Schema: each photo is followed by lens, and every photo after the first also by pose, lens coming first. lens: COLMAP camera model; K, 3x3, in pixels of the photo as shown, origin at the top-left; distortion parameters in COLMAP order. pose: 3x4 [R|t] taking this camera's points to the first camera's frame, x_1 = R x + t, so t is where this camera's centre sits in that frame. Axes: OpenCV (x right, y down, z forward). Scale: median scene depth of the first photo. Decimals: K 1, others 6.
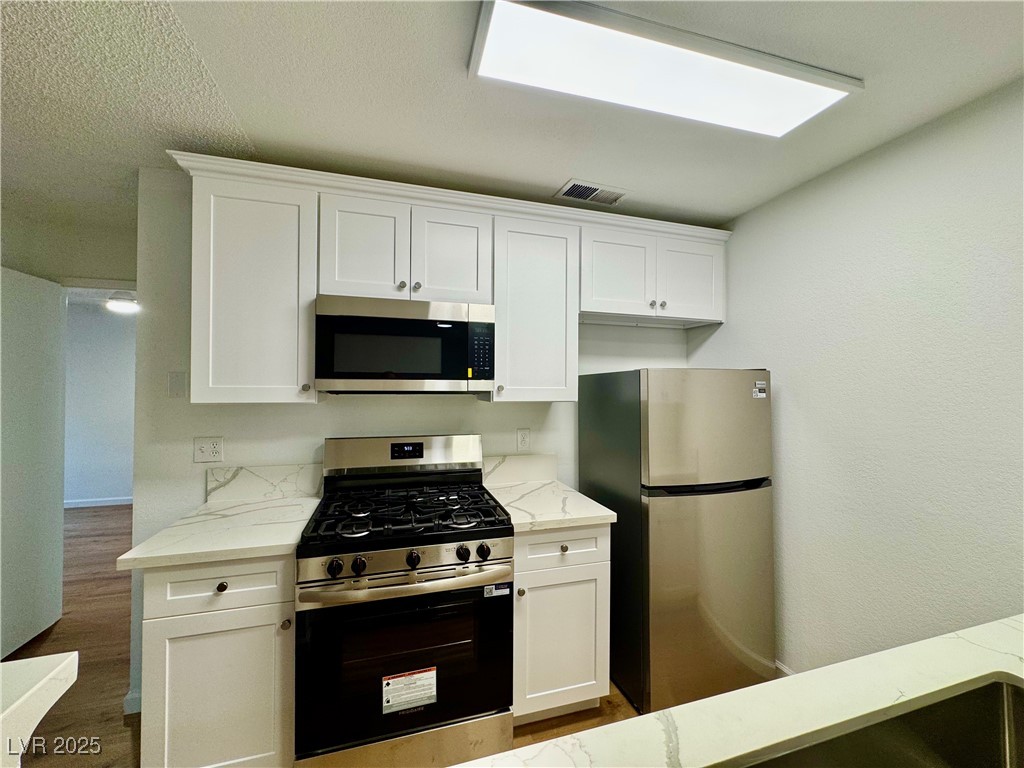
lens RADIAL K [[408.5, 0, 512.0], [0, 408.5, 384.0], [0, 0, 1]] dist [-0.001195, 0.000133]
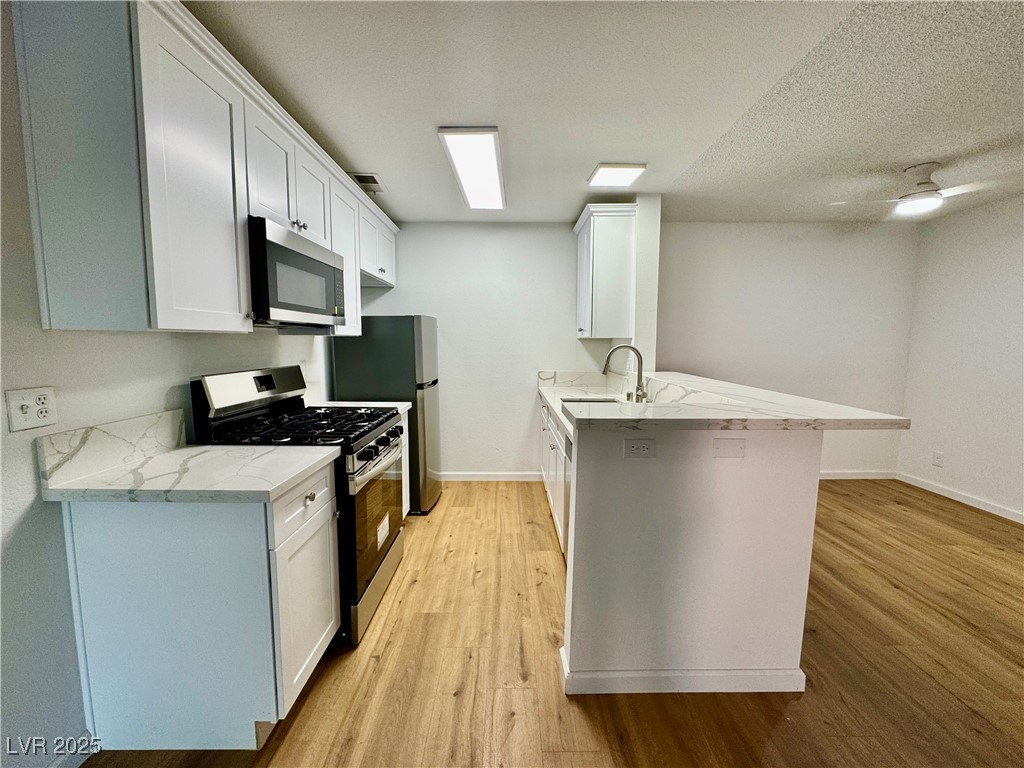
lens RADIAL K [[409.3, 0, 512.5], [0, 409.3, 381.5], [0, 0, 1]] dist [-0.002157, 0.000346]
pose [[0.279098, -0.099460, 0.955098, -1.104485], [-0.016118, 0.993996, 0.108221, 0.041791], [-0.960127, -0.045599, 0.275819, 0.133390]]
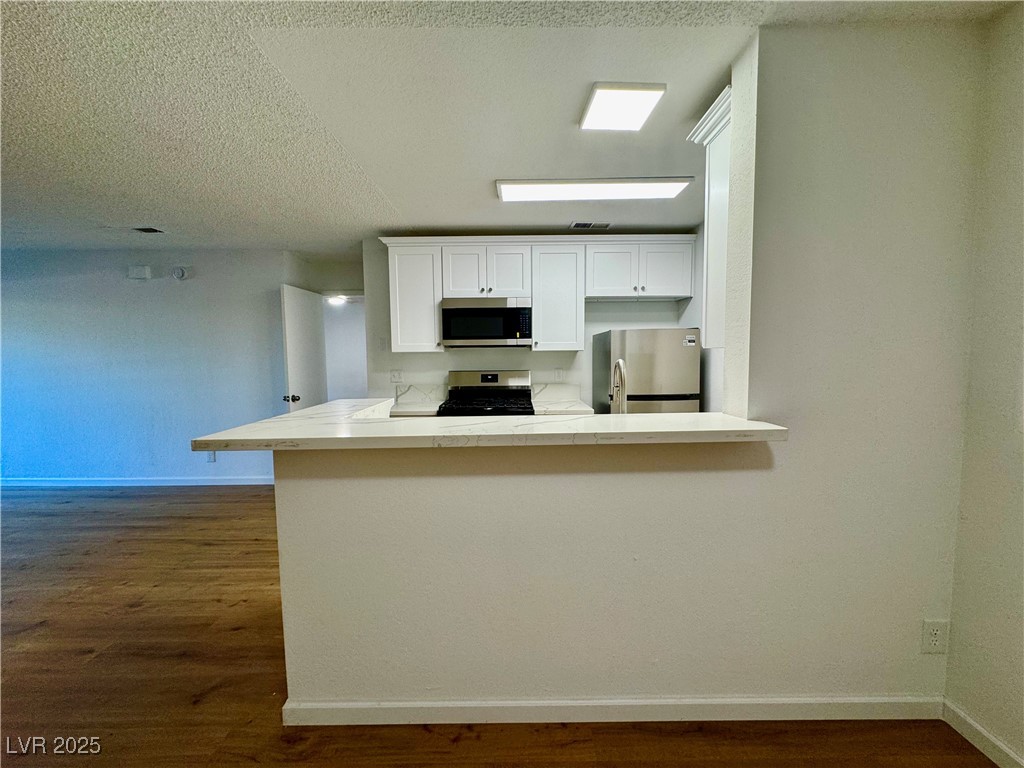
lens RADIAL K [[408.5, 0, 512.0], [0, 408.5, 384.0], [0, 0, 1]] dist [-0.001195, 0.000133]
pose [[0.957403, 0.008621, -0.288626, 0.393931], [0.016912, 0.996164, 0.085855, 0.033321], [0.288259, -0.087080, 0.953585, -0.776288]]
